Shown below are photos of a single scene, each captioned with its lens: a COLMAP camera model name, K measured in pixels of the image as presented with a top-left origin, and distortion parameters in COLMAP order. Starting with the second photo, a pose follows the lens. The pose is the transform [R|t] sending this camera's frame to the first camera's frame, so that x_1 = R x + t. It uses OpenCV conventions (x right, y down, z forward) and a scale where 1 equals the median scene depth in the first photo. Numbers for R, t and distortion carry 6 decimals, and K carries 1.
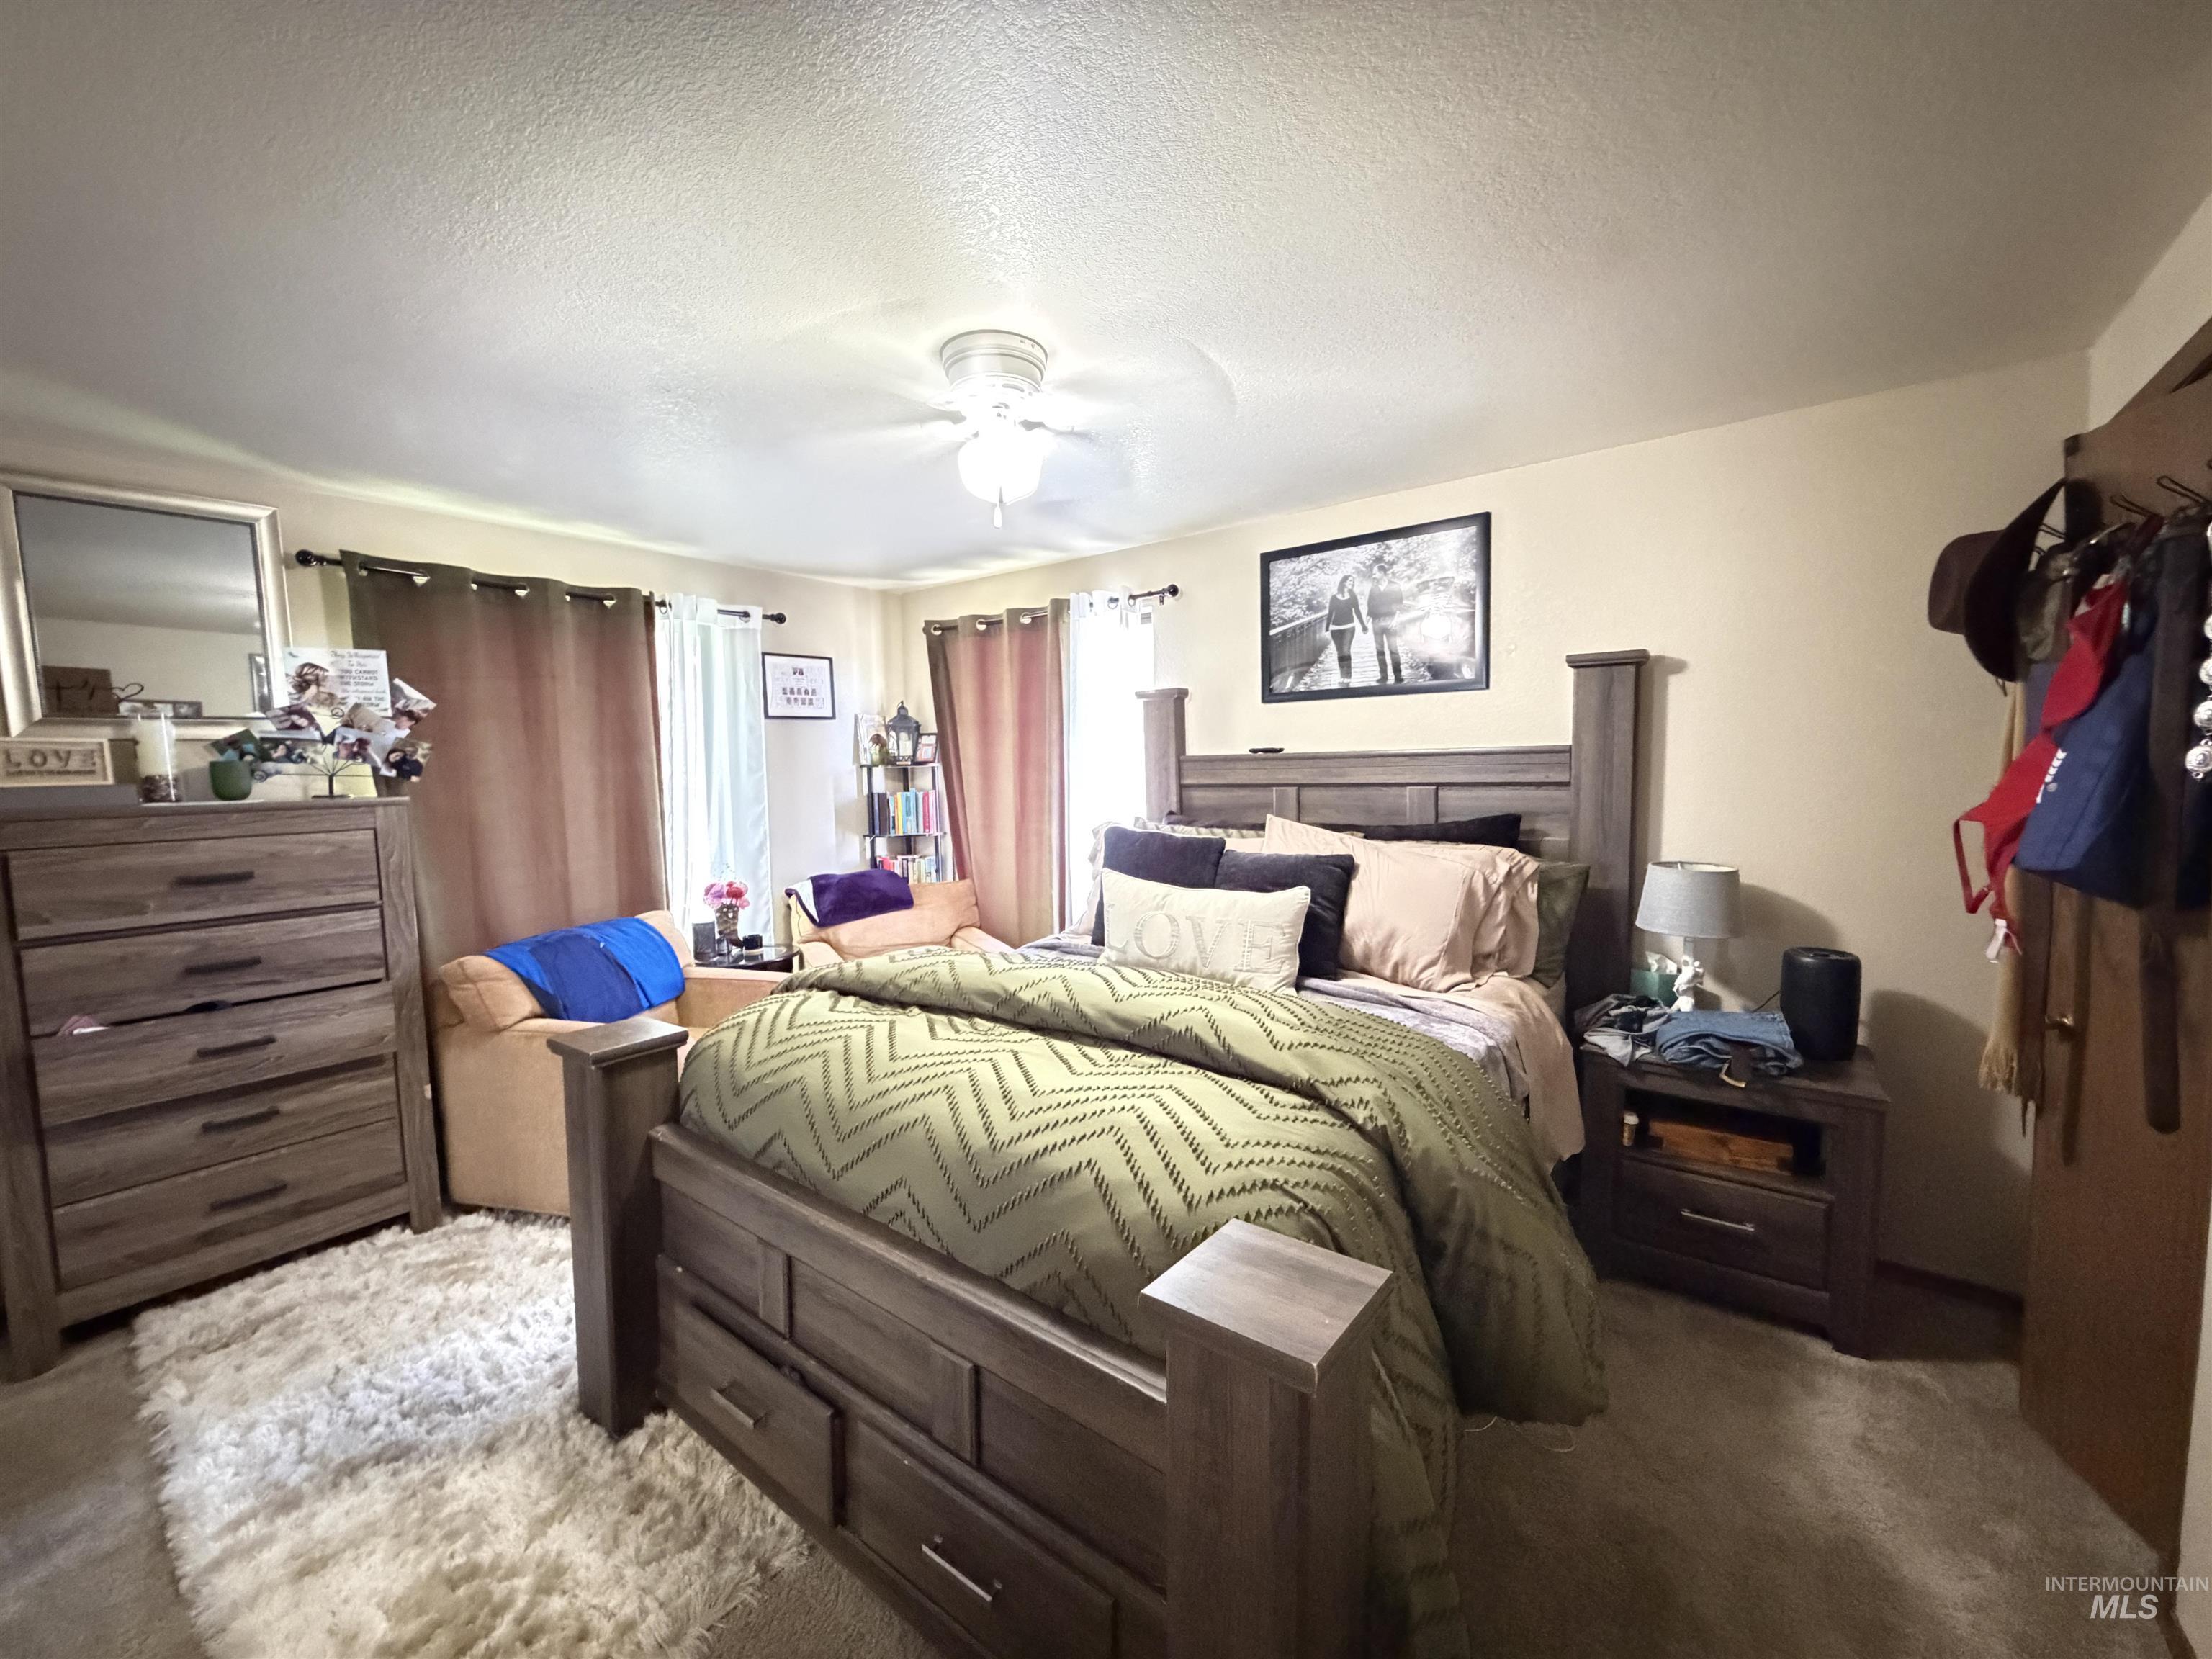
lens RADIAL K [[883.4, 0, 1098.3], [0, 883.4, 829.0], [0, 0, 1]] dist [0.000397, -0.000236]
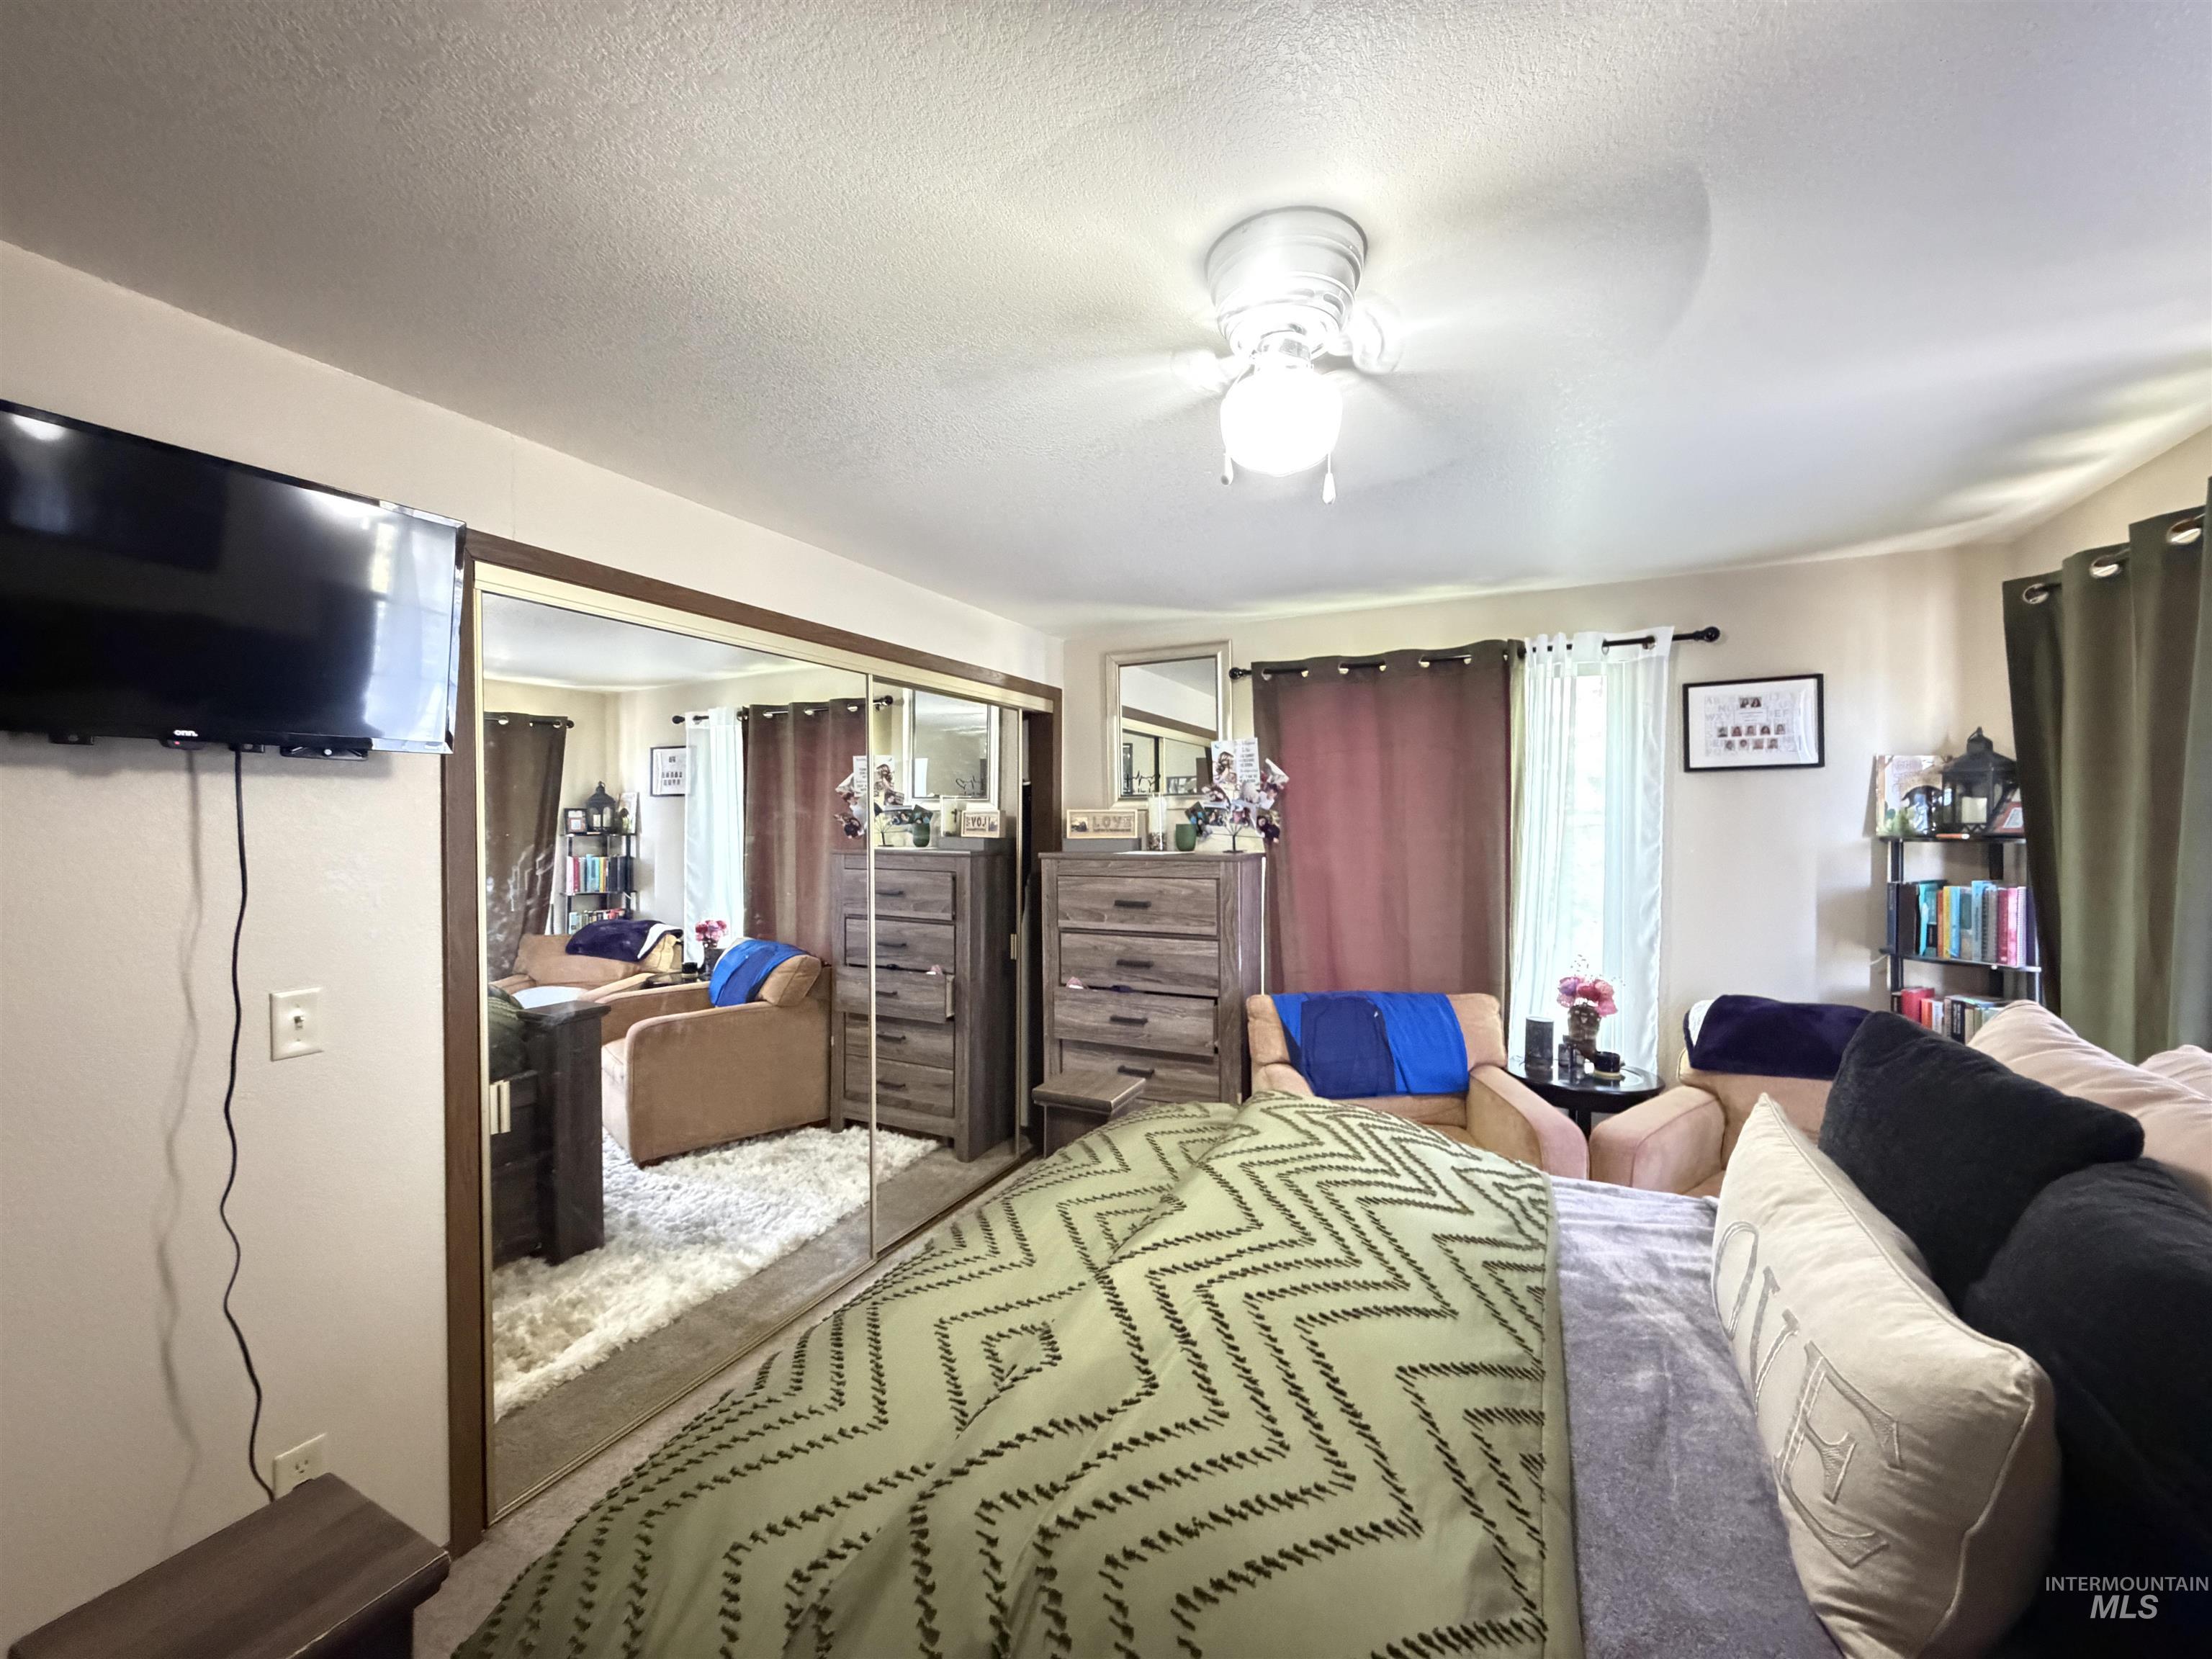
lens RADIAL K [[886.1, 0, 1098.9], [0, 886.1, 827.6], [0, 0, 1]] dist [0.000255, 0.000129]
pose [[0.197513, 0.026553, -0.979941, 0.368837], [-0.074823, 0.997125, 0.011938, -0.070656], [0.977441, 0.070964, 0.198932, 0.523081]]
